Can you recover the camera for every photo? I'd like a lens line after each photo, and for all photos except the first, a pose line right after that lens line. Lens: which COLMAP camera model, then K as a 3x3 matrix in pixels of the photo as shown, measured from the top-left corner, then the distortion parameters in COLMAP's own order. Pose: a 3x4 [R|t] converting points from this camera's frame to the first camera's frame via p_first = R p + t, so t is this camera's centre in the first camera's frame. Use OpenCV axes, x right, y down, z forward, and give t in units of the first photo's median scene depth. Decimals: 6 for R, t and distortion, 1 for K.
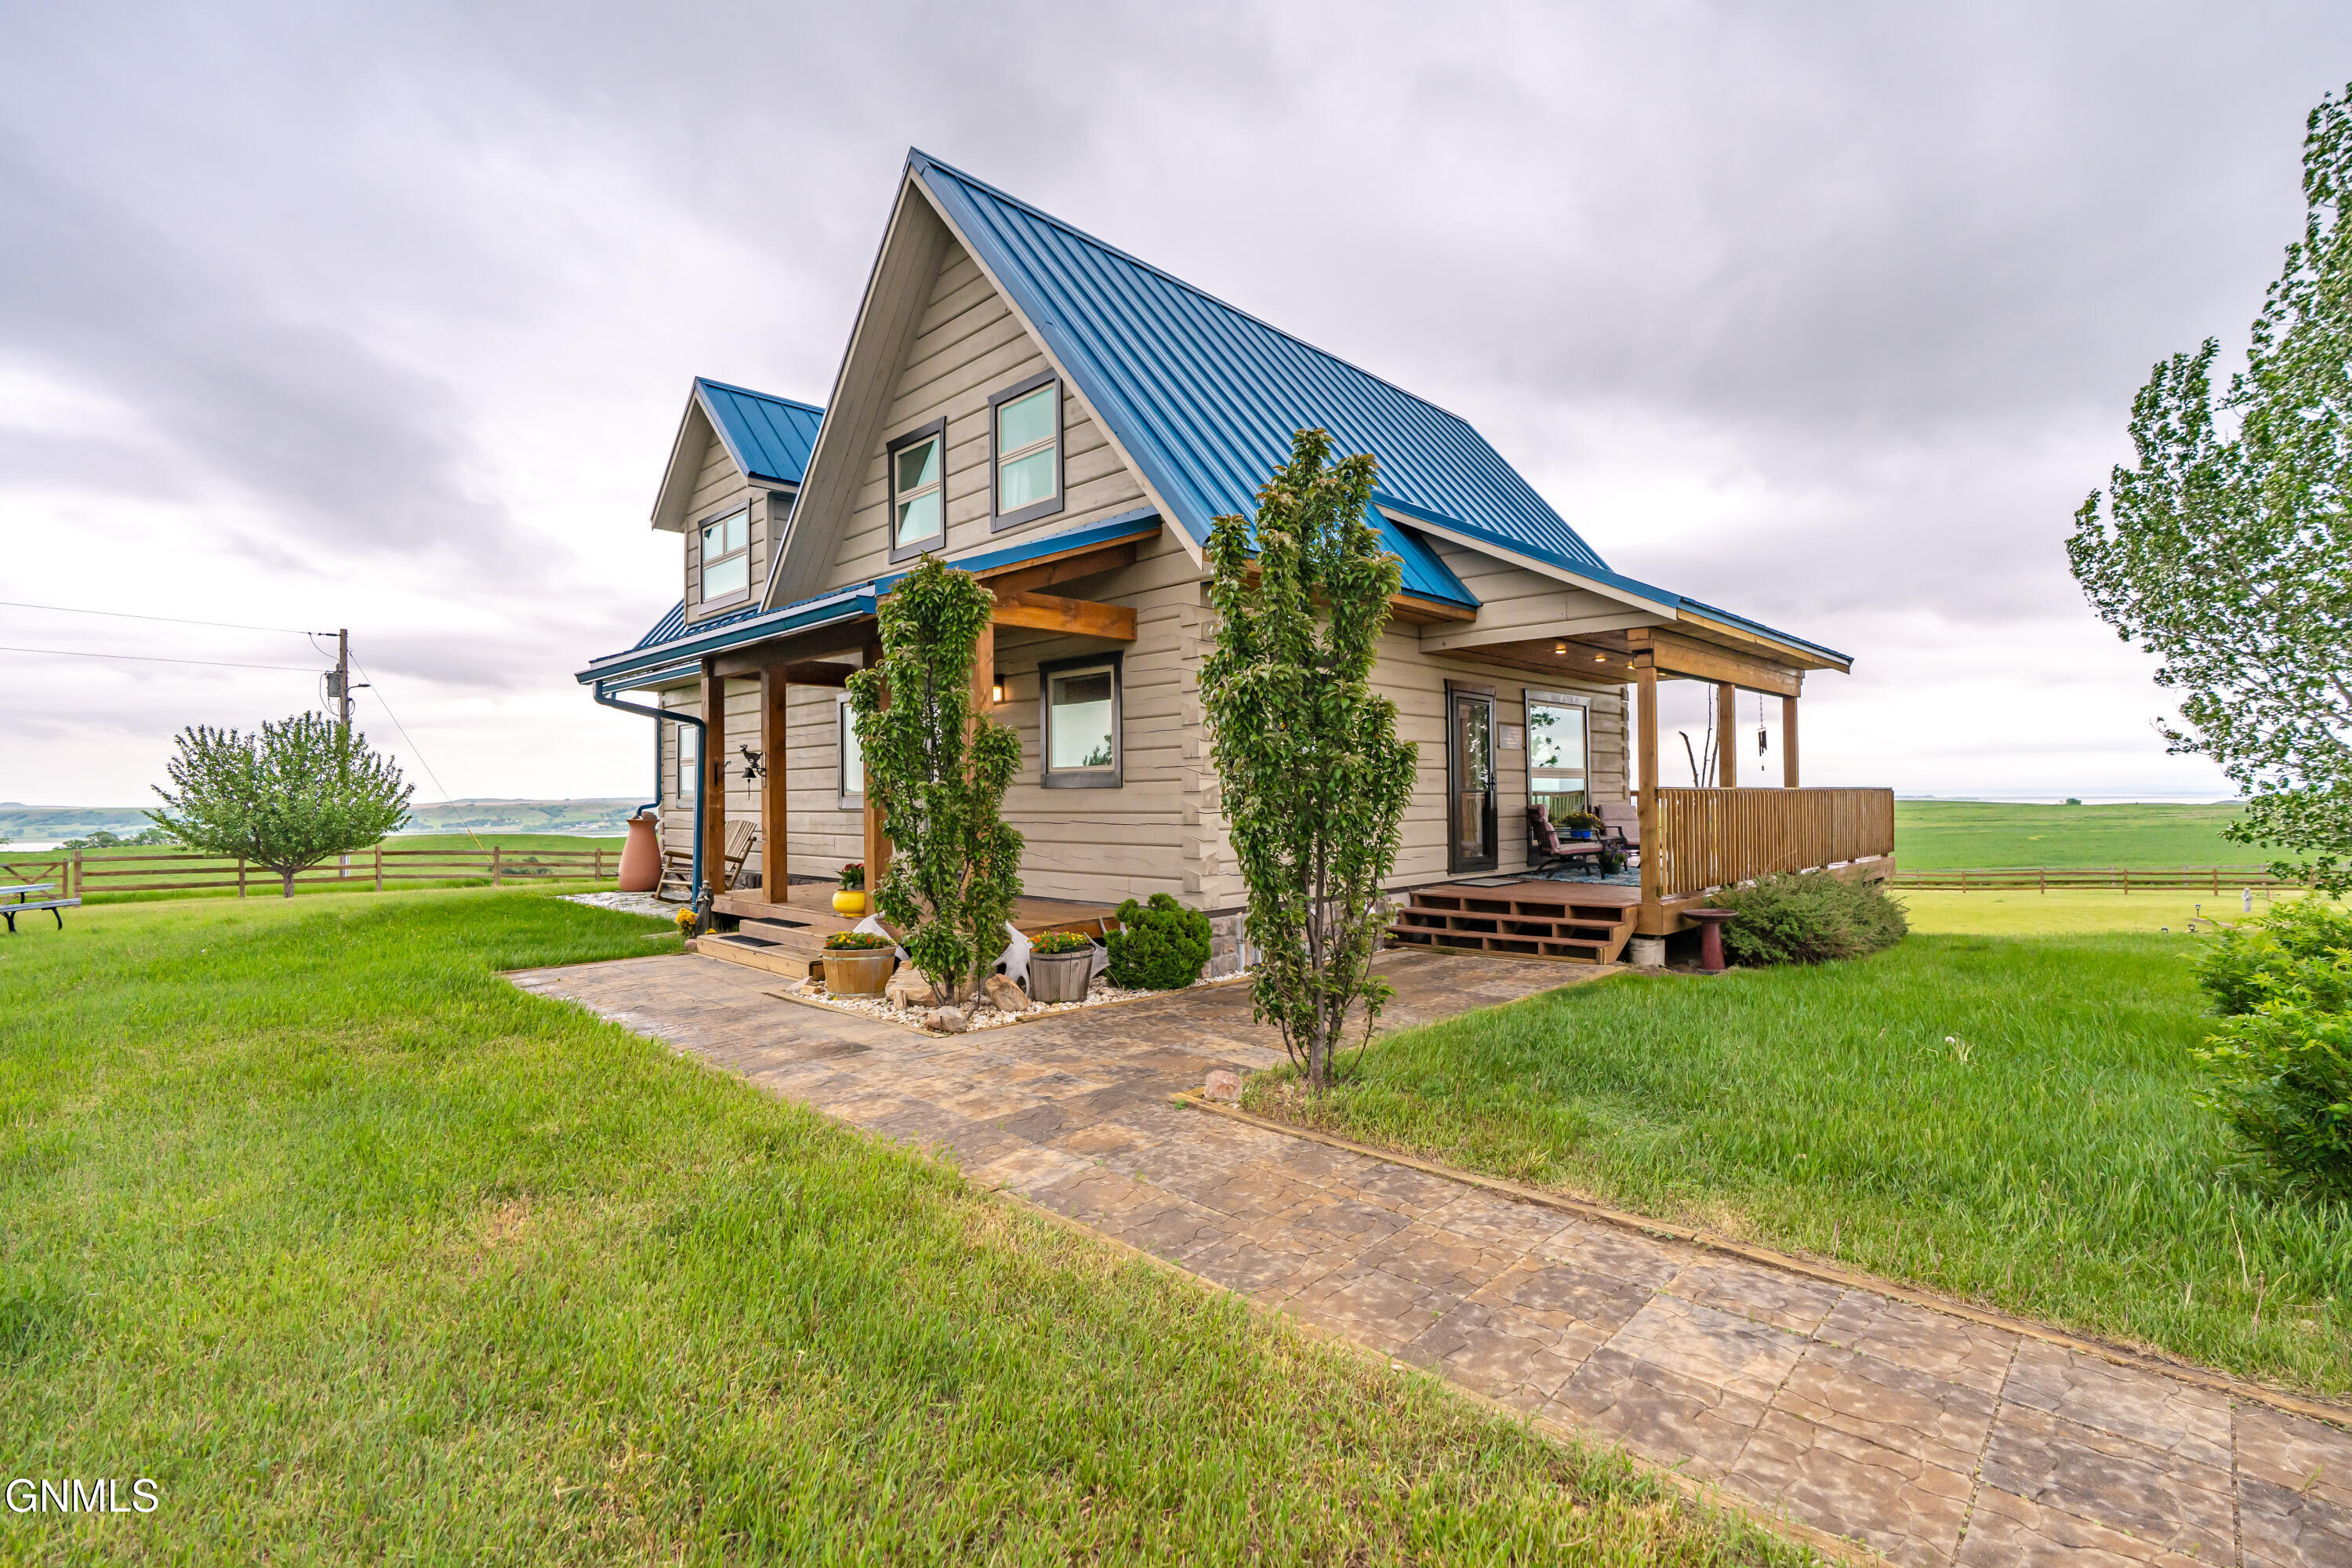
lens RADIAL K [[1078.0, 0, 1170.6], [0, 1078.0, 778.6], [0, 0, 1]] dist [-0.012058, -0.001883]
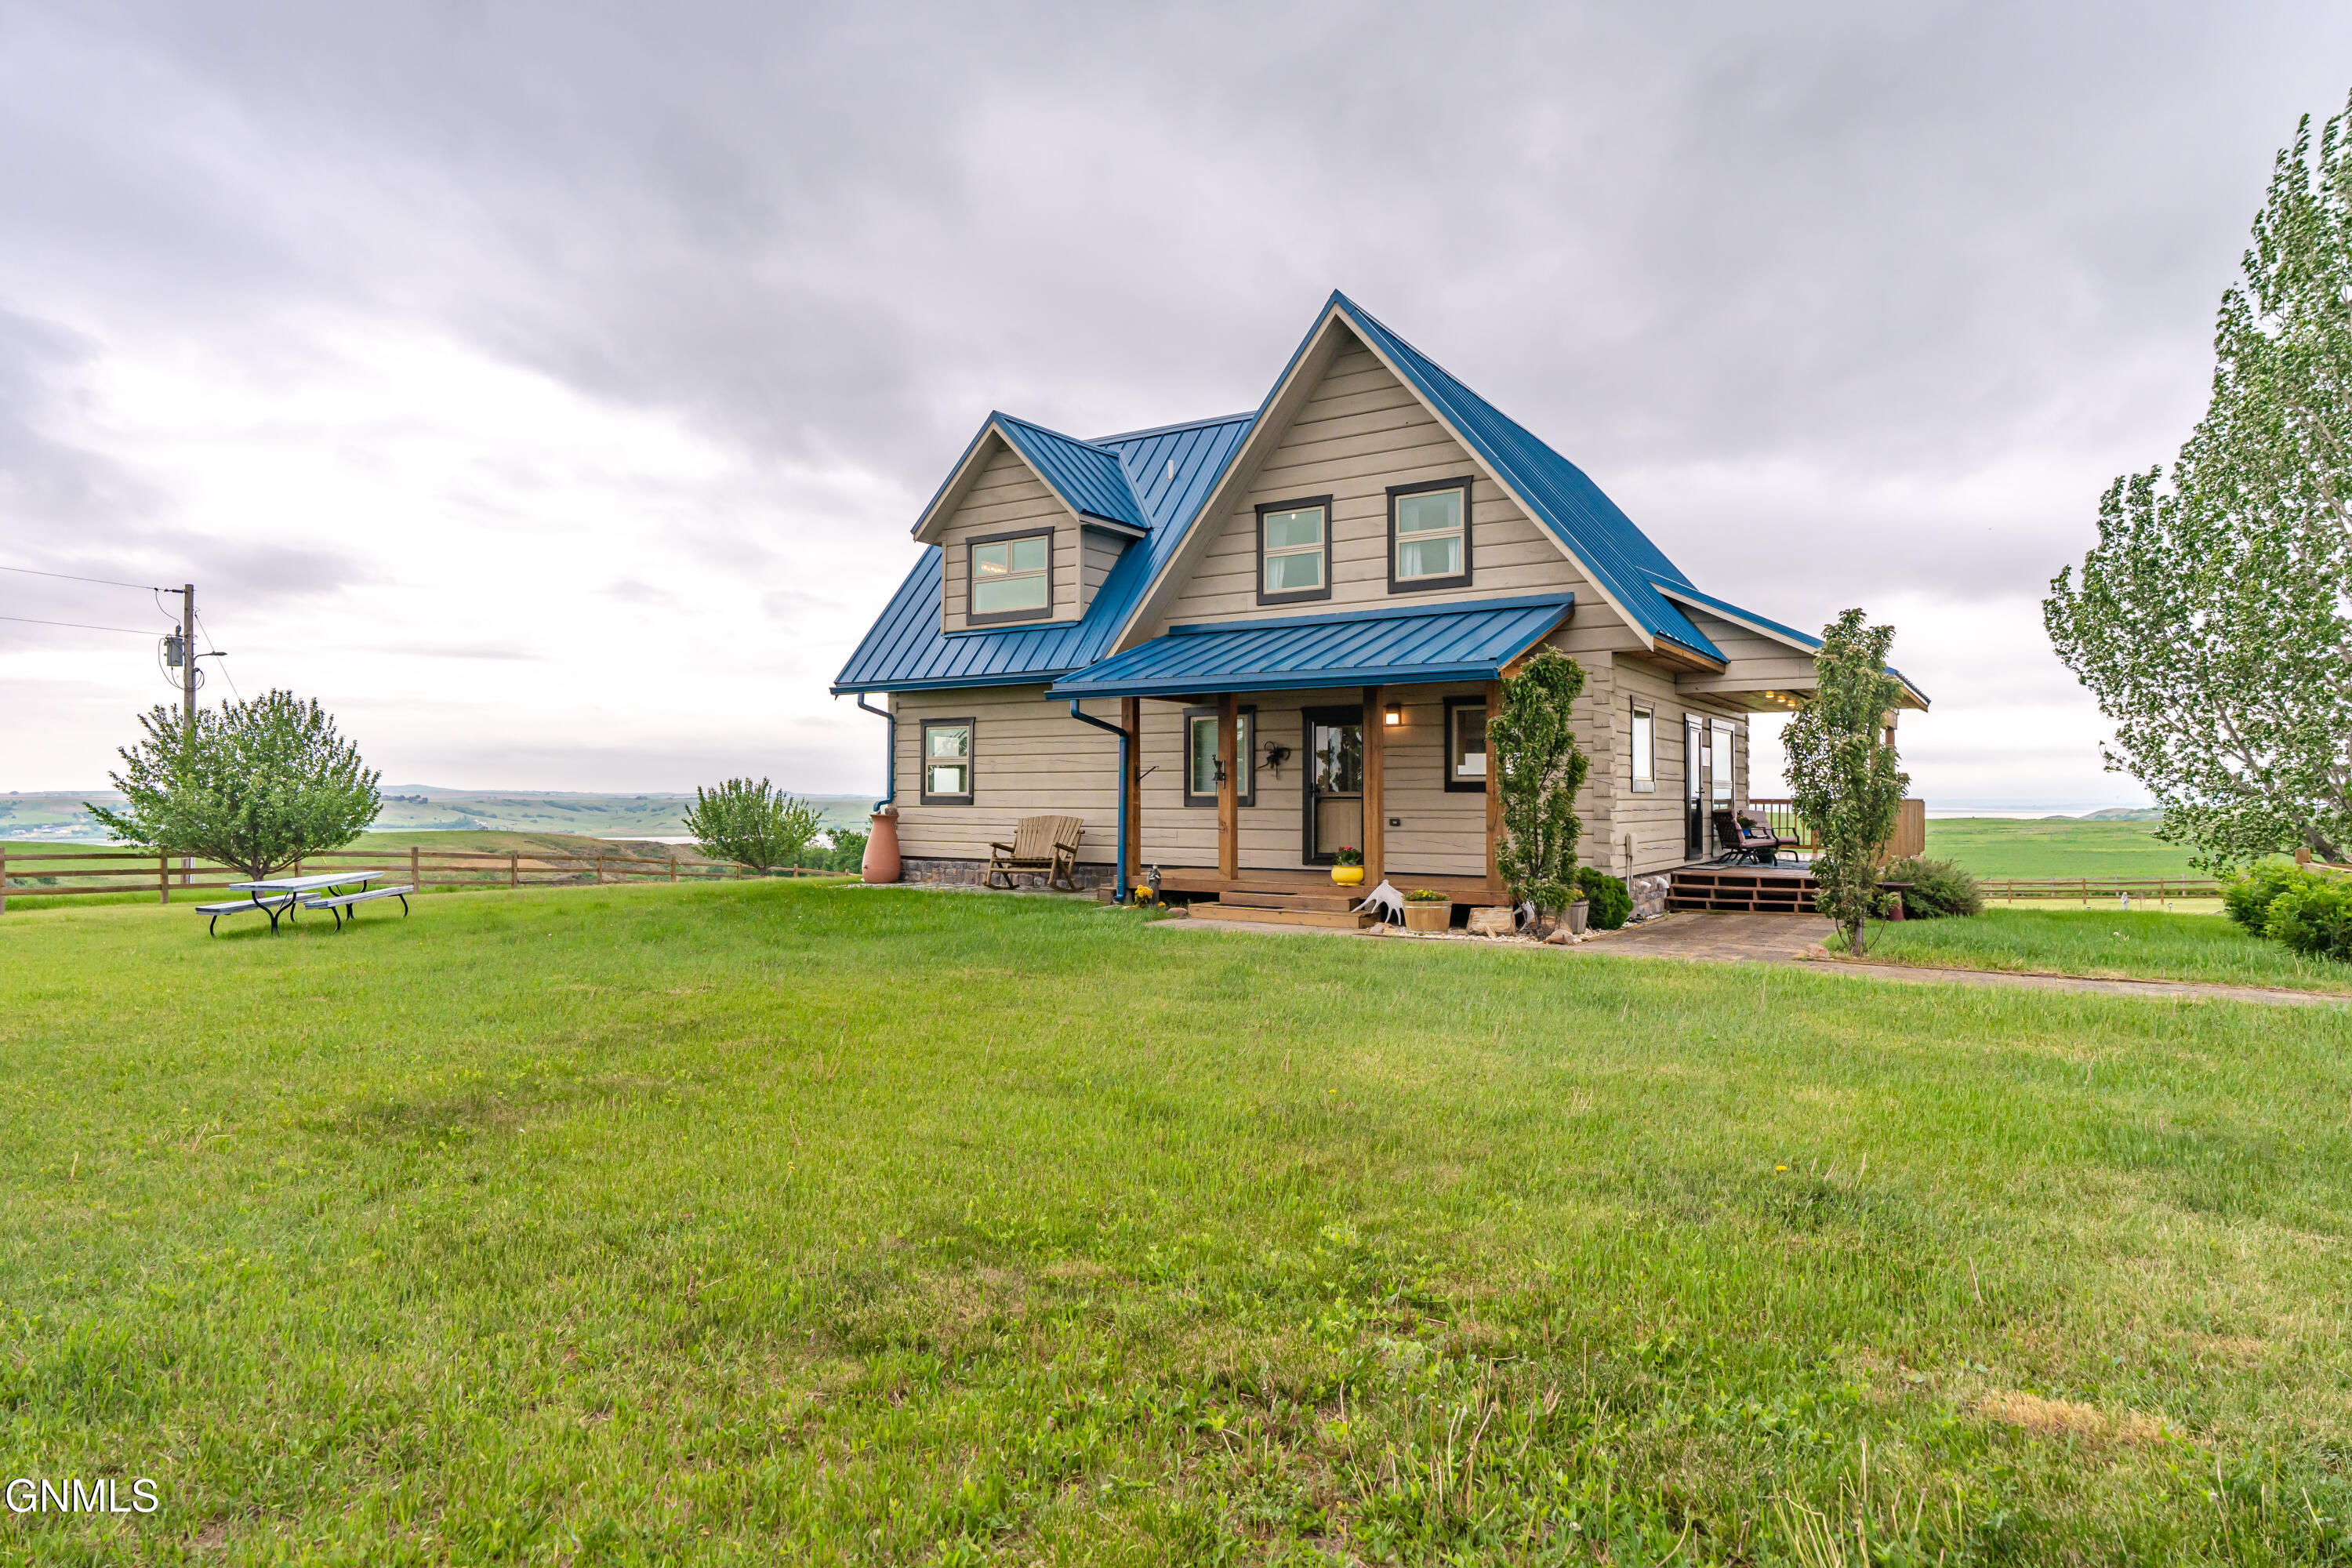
lens RADIAL K [[1350.5, 0, 1173.1], [0, 1350.5, 777.8], [0, 0, 1]] dist [-0.015747, 0.003939]
pose [[0.979927, 0.014798, 0.198806, -0.468432], [-0.014891, 0.999889, -0.001027, -0.001126], [-0.198799, -0.001954, 0.980038, -0.337837]]
